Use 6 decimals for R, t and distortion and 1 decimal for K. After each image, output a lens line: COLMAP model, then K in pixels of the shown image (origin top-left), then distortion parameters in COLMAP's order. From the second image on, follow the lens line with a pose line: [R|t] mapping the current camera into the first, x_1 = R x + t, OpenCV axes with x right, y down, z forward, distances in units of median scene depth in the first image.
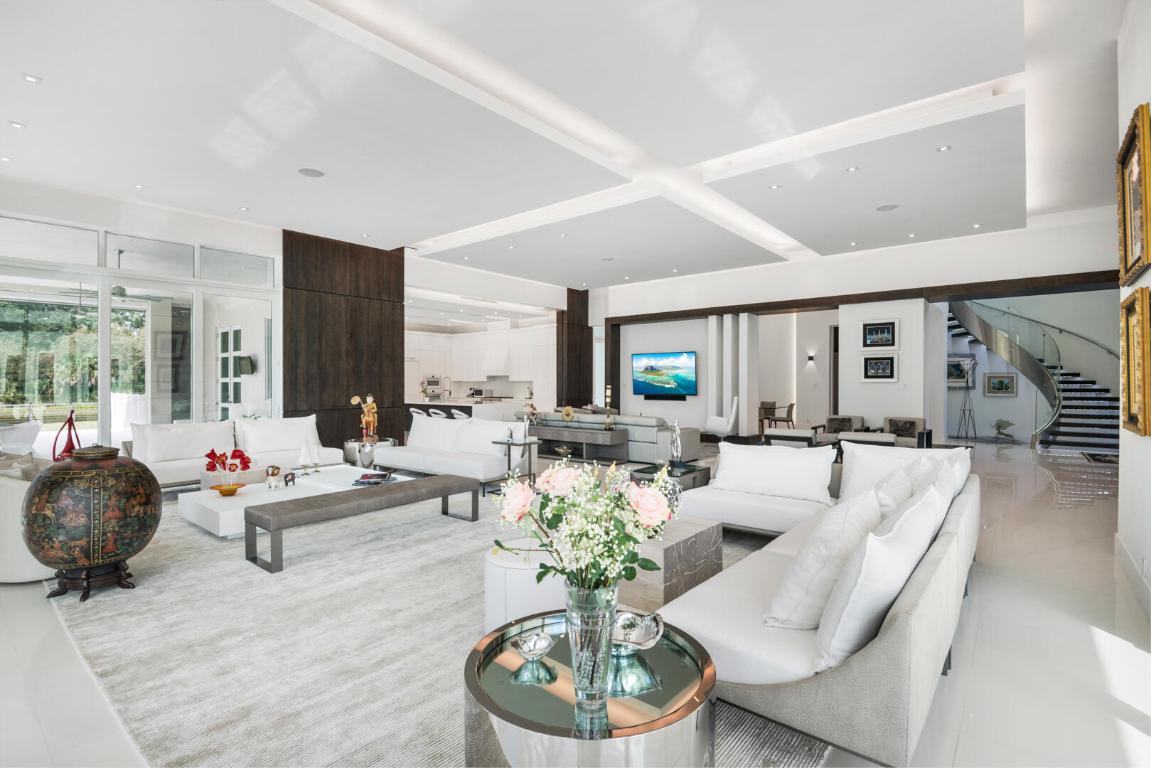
lens RADIAL K [[532.1, 0, 575.5], [0, 532.1, 384.0], [0, 0, 1]] dist [-0.017801, -0.000225]
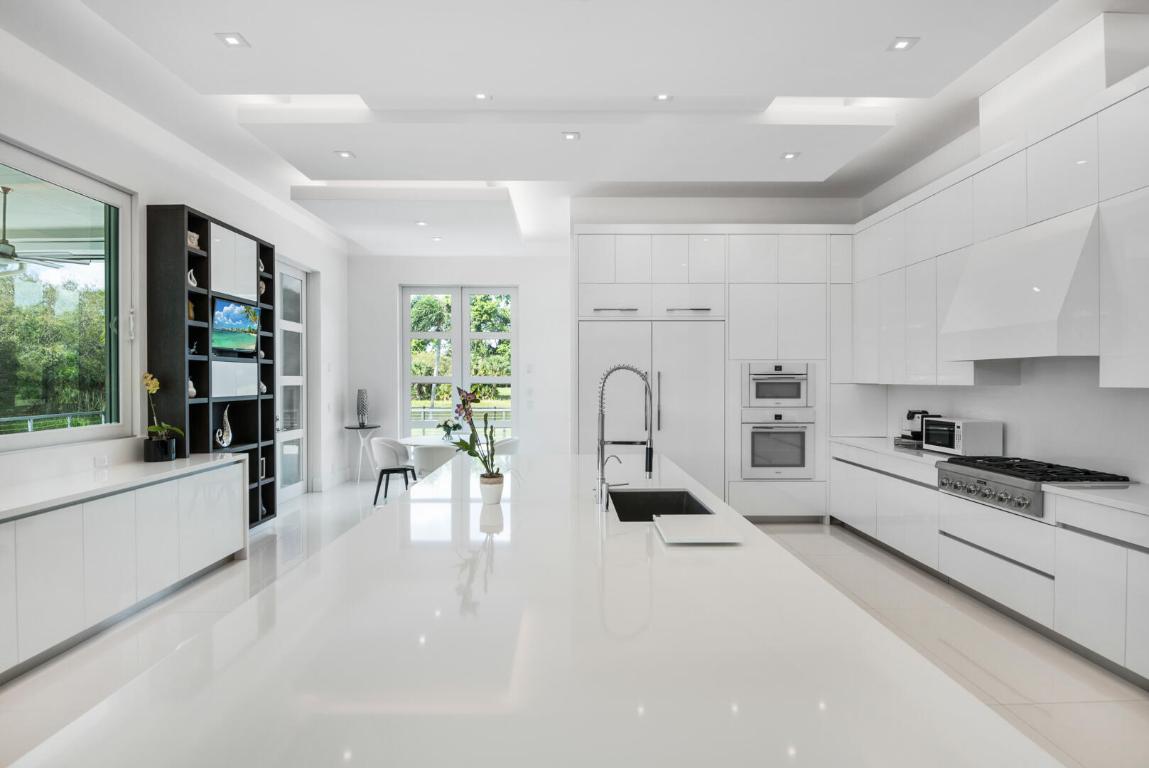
lens RADIAL K [[588.8, 0, 574.5], [0, 588.8, 384.0], [0, 0, 1]] dist [0.001104, 0.000047]
pose [[0.659153, 0.005086, -0.751992, -0.120388], [-0.002886, 0.999987, 0.004233, -0.011017], [0.752004, -0.000620, 0.659159, 0.953236]]
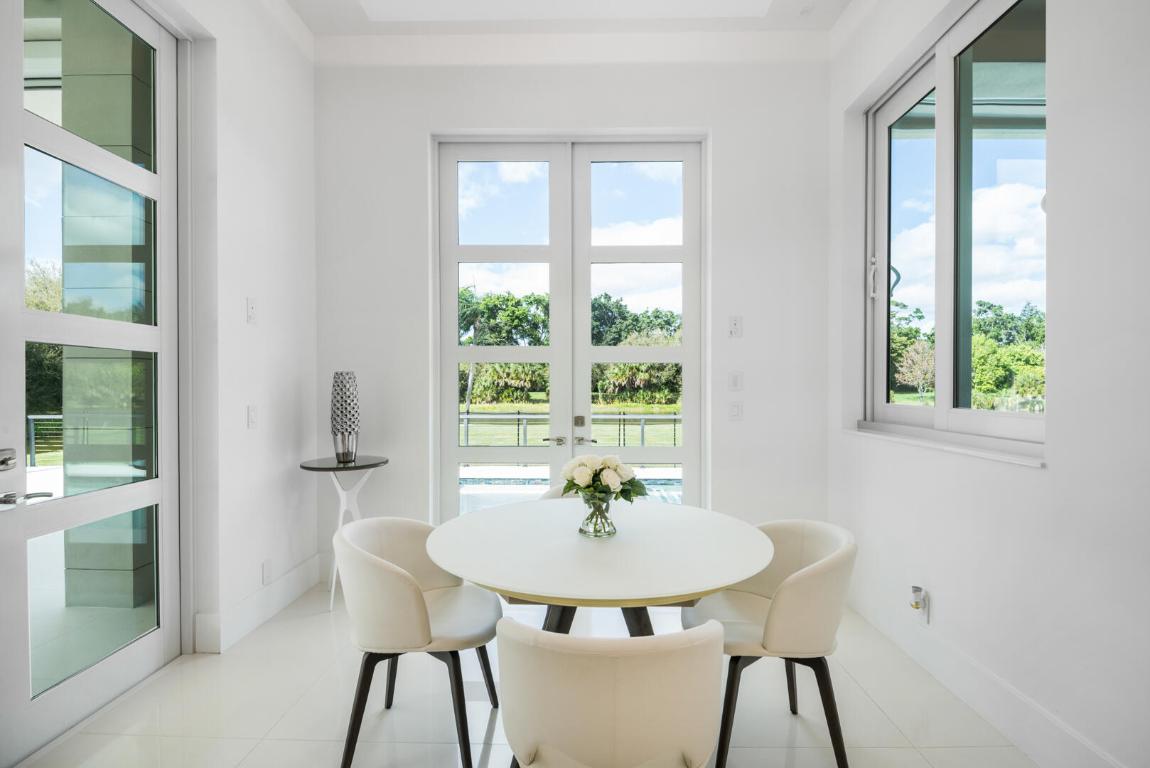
lens RADIAL K [[531.6, 0, 575.0], [0, 531.6, 384.0], [0, 0, 1]] dist [-0.017801, -0.000225]
pose [[0.638343, -0.004219, -0.769740, -0.507630], [-0.000528, 0.999982, -0.005919, 0.004799], [0.769752, 0.004185, 0.638330, 1.131151]]
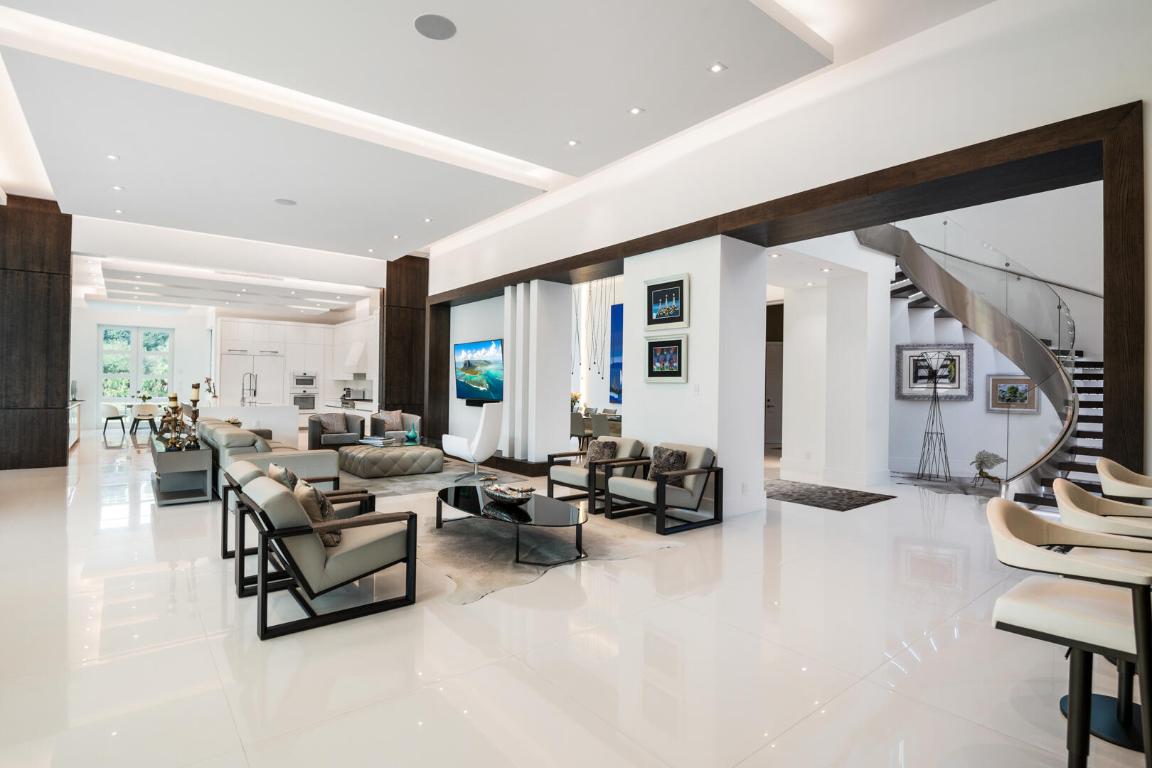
lens RADIAL K [[566.8, 0, 576.0], [0, 566.8, 384.0], [0, 0, 1]] dist [-0.000558, -0.000427]
pose [[0.981559, 0.010198, -0.190889, 0.456158], [-0.012118, 0.999887, -0.008892, 0.003292], [0.190776, 0.011041, 0.981571, 0.274436]]
